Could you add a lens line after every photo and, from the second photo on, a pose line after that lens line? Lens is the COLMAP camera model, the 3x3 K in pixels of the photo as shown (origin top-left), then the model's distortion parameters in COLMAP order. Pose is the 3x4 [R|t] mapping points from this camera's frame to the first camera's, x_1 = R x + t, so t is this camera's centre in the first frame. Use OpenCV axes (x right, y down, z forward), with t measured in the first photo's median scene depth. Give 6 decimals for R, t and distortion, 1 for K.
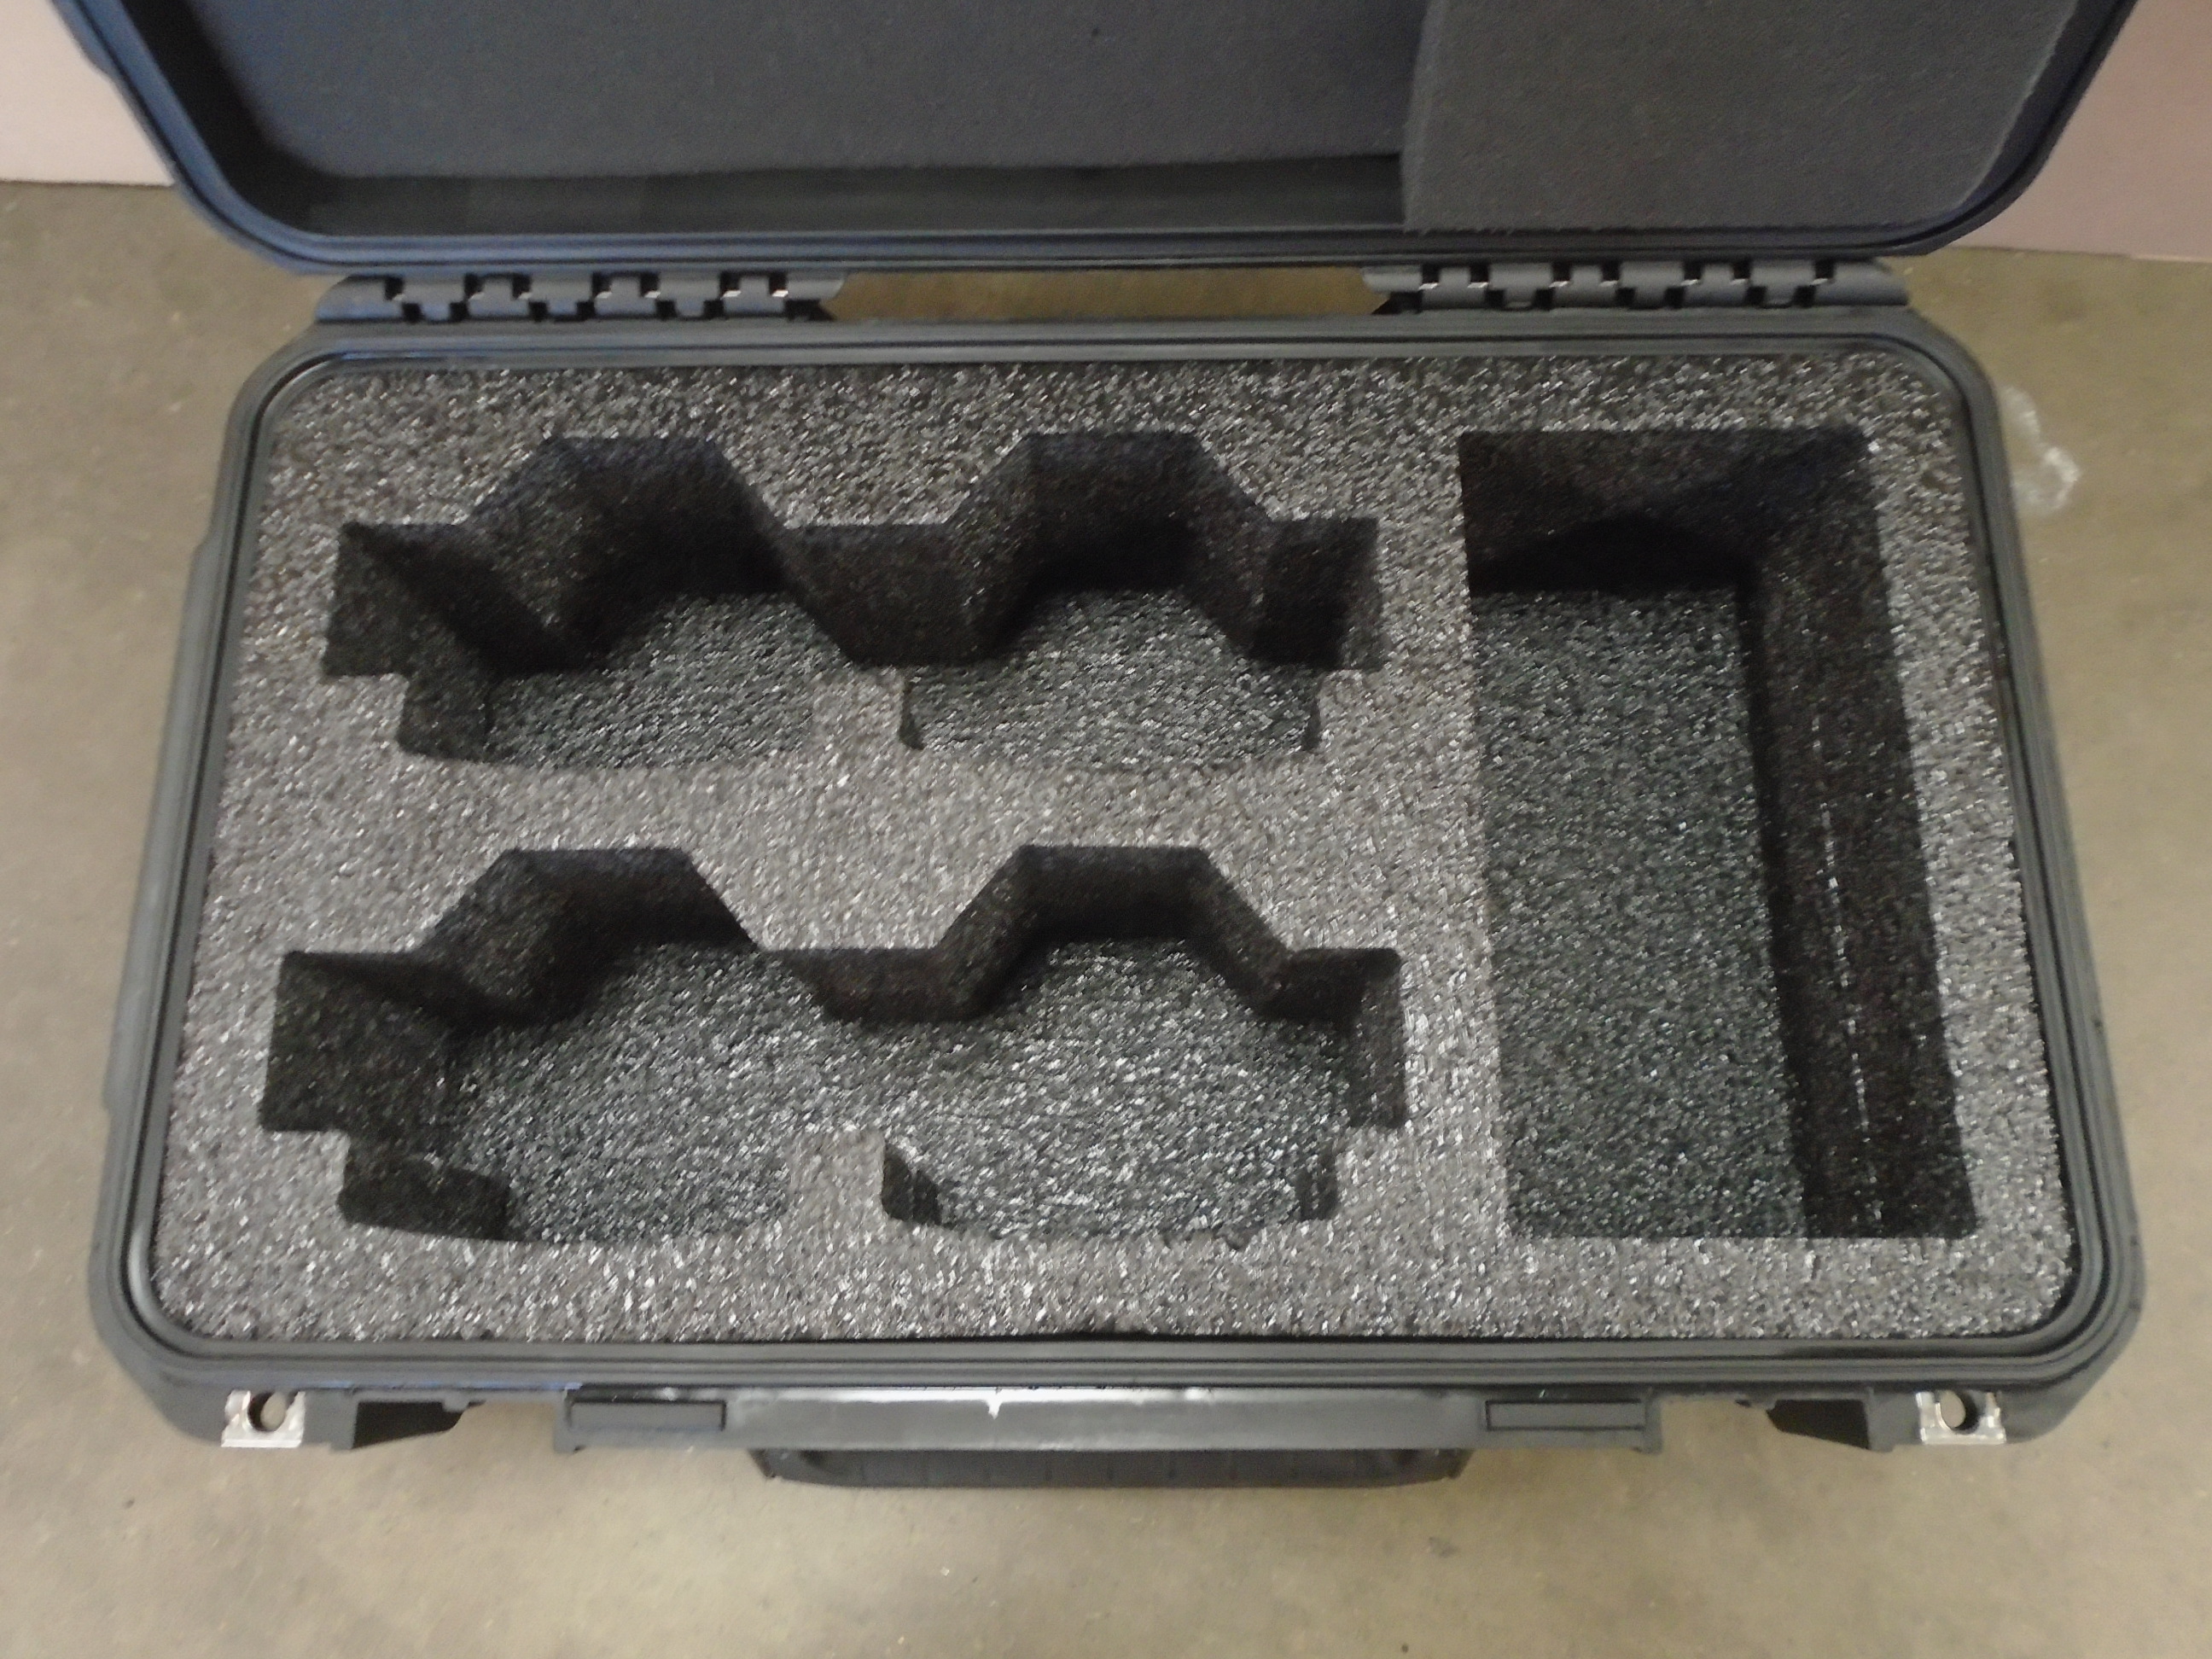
lens RADIAL K [[1730.3, 0, 1106.0], [0, 1730.3, 829.5], [0, 0, 1]] dist [-0.002293, -0.002571]
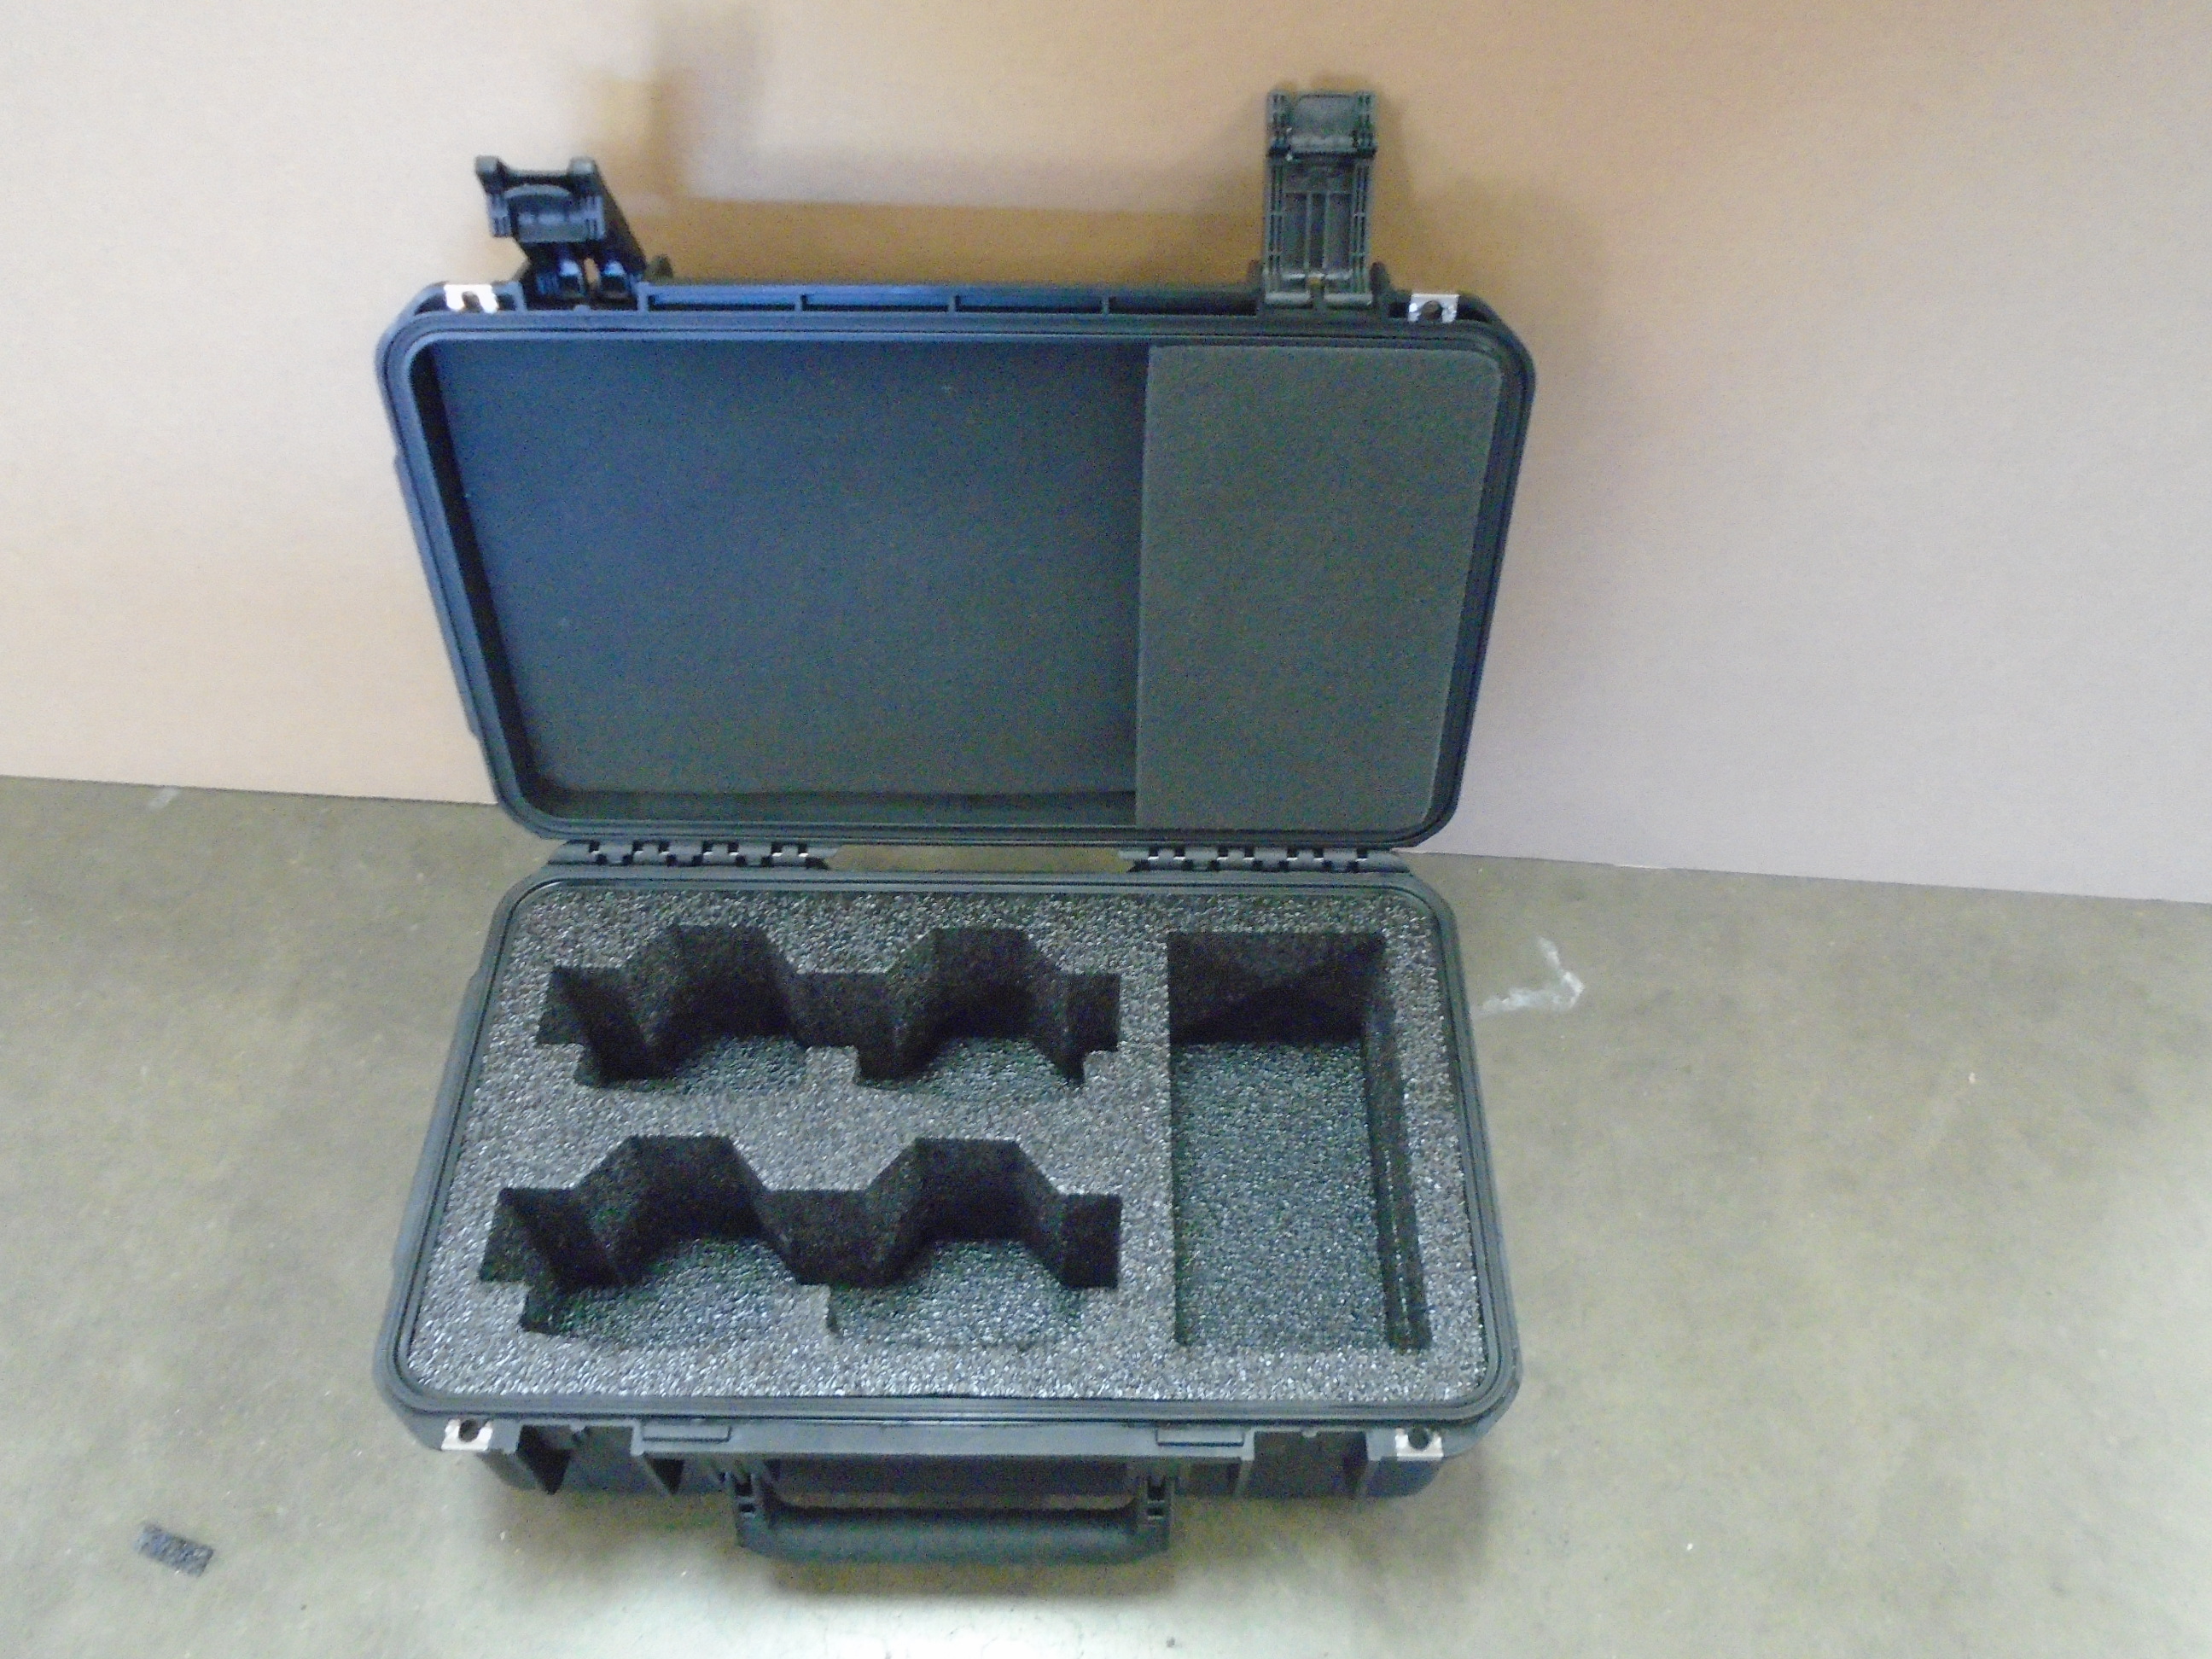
lens RADIAL K [[1730.3, 0, 1106.0], [0, 1730.3, 829.5], [0, 0, 1]] dist [-0.002293, -0.002571]
pose [[0.999567, 0.021560, 0.020014, 0.098614], [-0.012854, 0.932056, -0.362087, 0.335074], [-0.026461, 0.361673, 0.931929, -0.752017]]
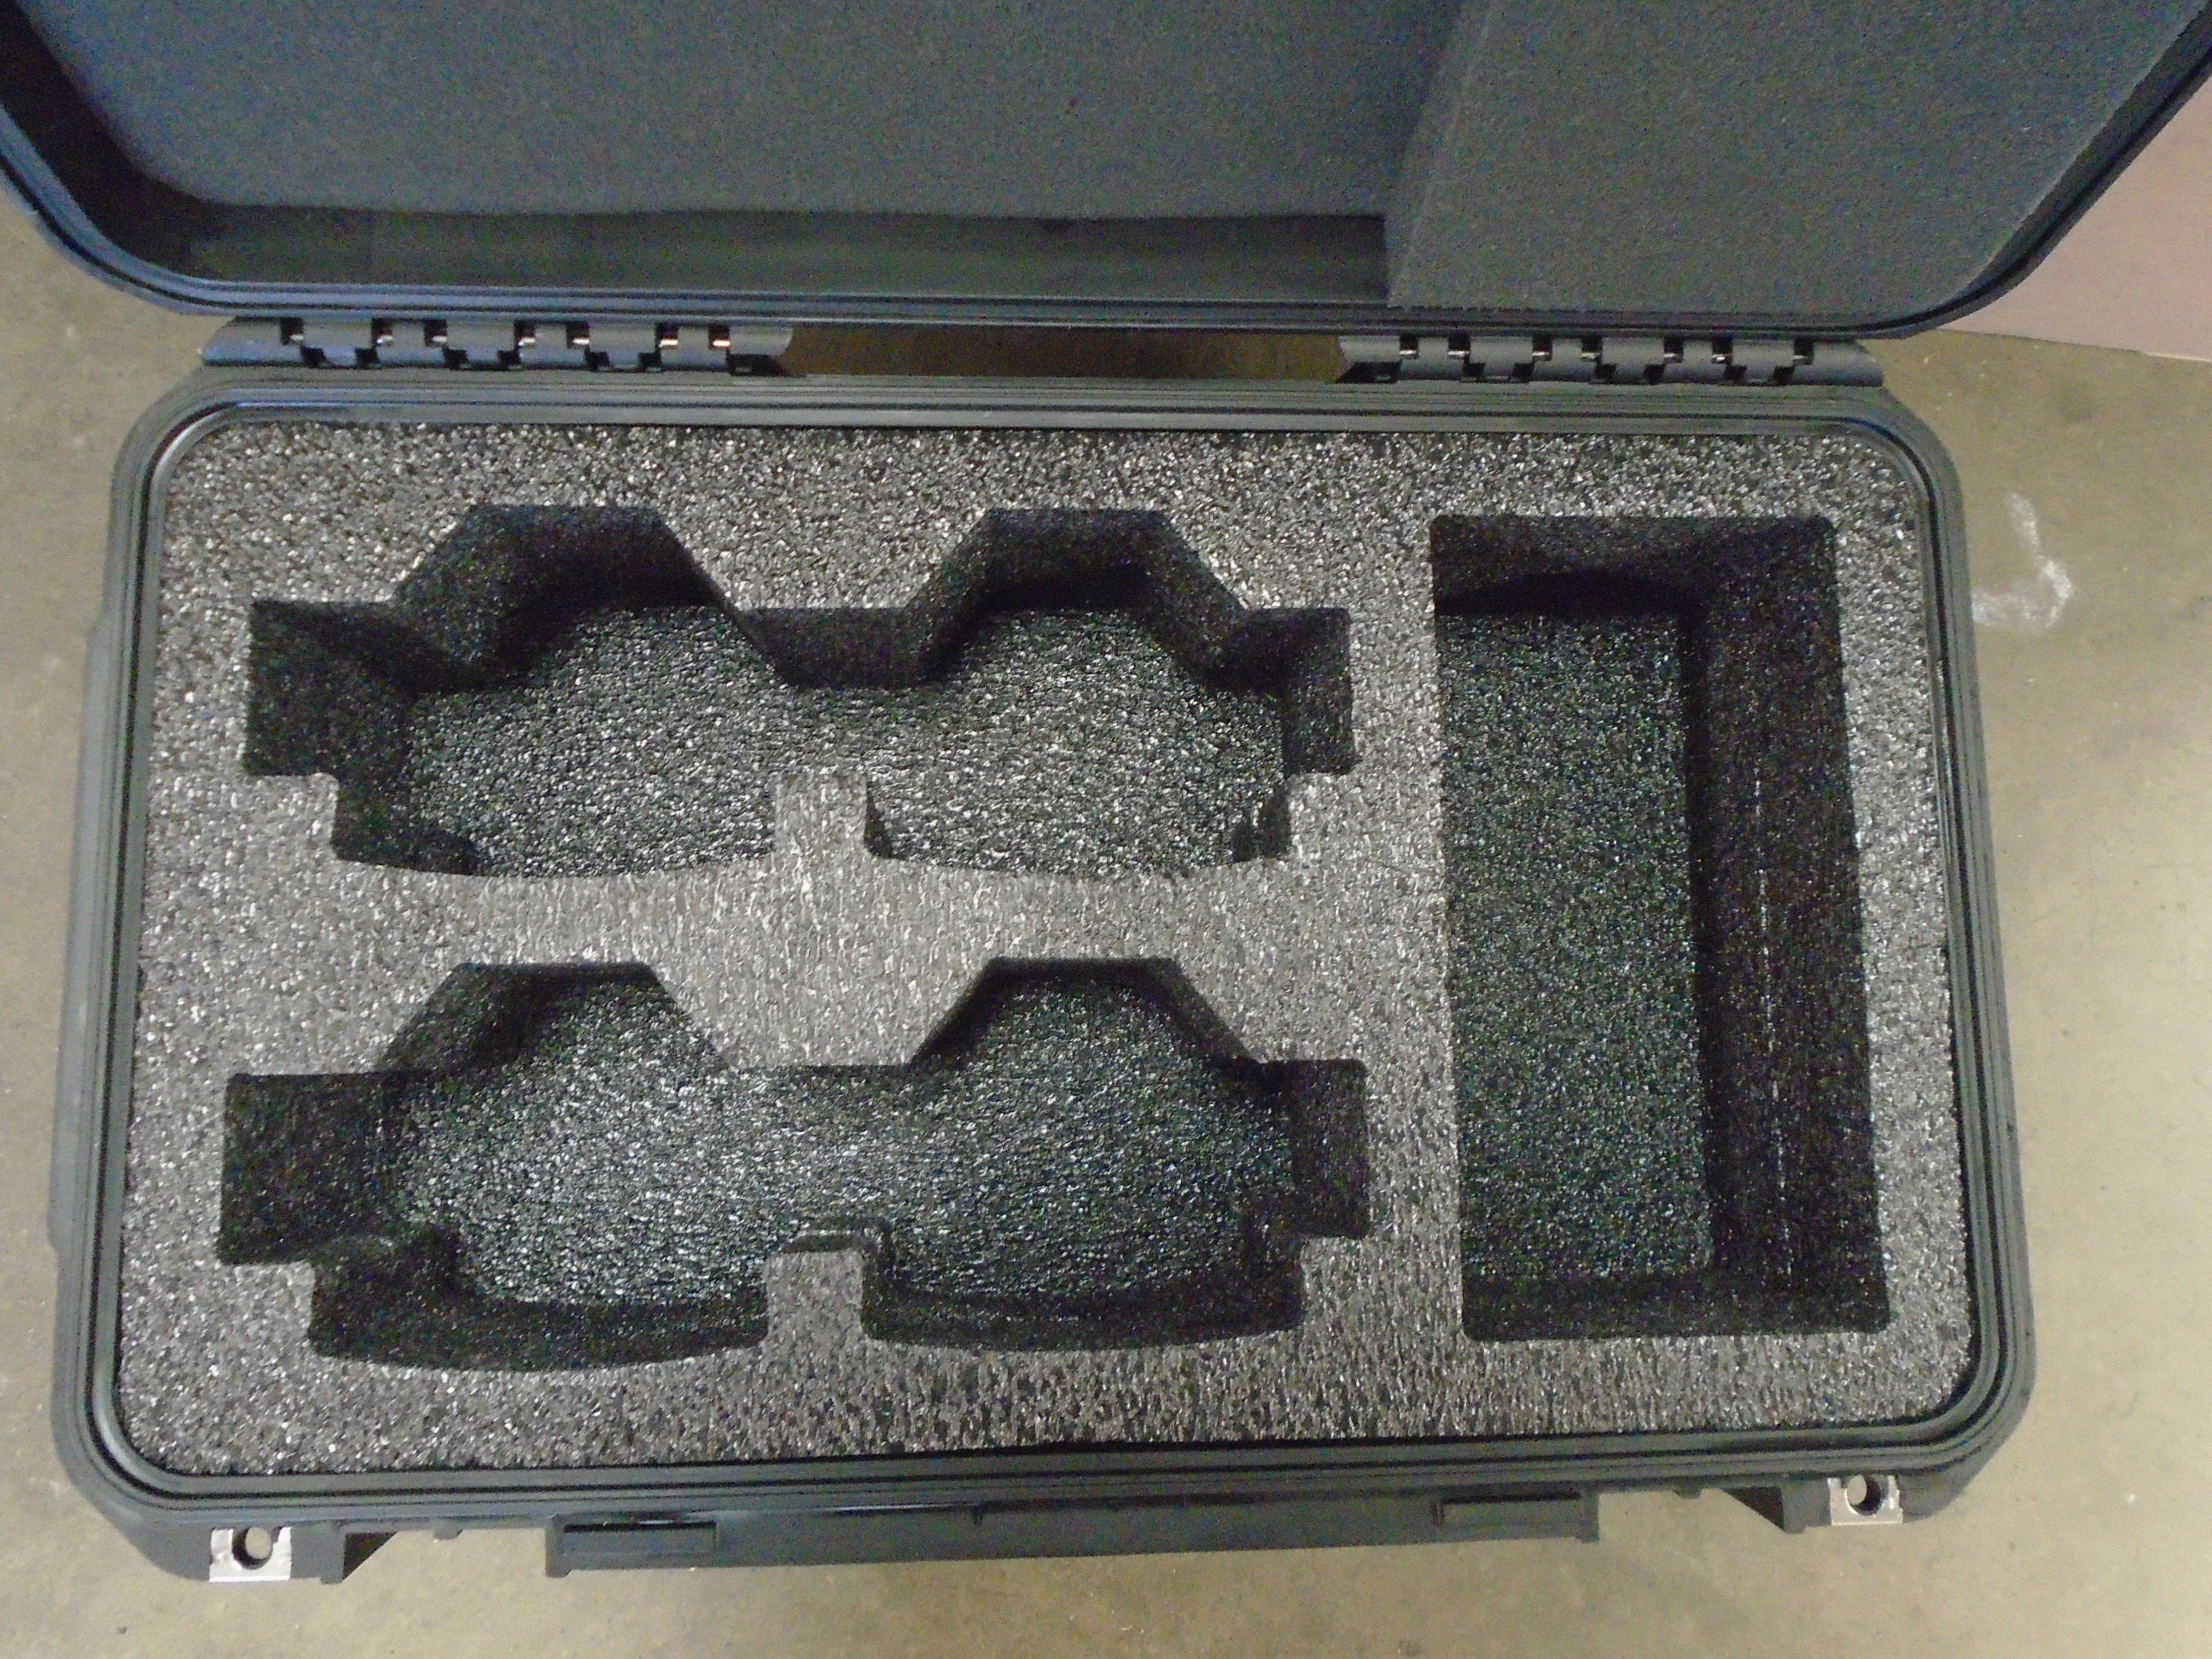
lens RADIAL K [[1730.3, 0, 1106.0], [0, 1730.3, 829.5], [0, 0, 1]] dist [-0.002293, -0.002571]
pose [[0.996325, -0.002519, 0.085611, -0.063322], [-0.010855, 0.987792, 0.155400, -0.202042], [-0.084957, -0.155758, 0.984135, 0.026047]]
